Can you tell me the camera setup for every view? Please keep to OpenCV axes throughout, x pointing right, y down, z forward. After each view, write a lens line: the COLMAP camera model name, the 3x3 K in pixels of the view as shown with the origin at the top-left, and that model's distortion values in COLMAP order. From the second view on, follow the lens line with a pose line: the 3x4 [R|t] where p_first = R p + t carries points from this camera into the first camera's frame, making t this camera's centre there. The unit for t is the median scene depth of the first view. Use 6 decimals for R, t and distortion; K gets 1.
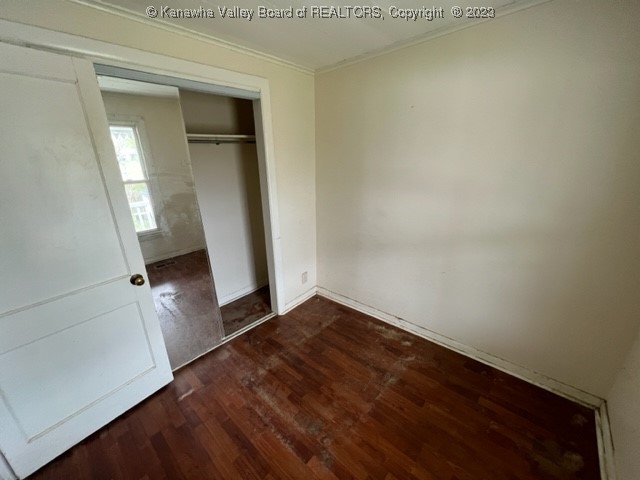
lens RADIAL K [[256.7, 0, 321.4], [0, 256.7, 241.5], [0, 0, 1]] dist [-0.000102, -0.000079]
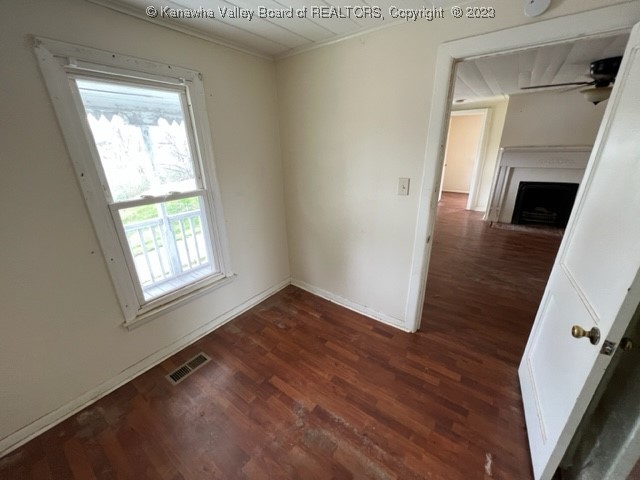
lens RADIAL K [[256.7, 0, 321.5], [0, 256.7, 239.3], [0, 0, 1]] dist [-0.000102, -0.000079]
pose [[-0.994690, 0.071414, -0.074112, -0.042537], [0.008789, 0.776402, 0.630177, -0.437151], [0.102544, 0.626179, -0.772906, 1.301205]]
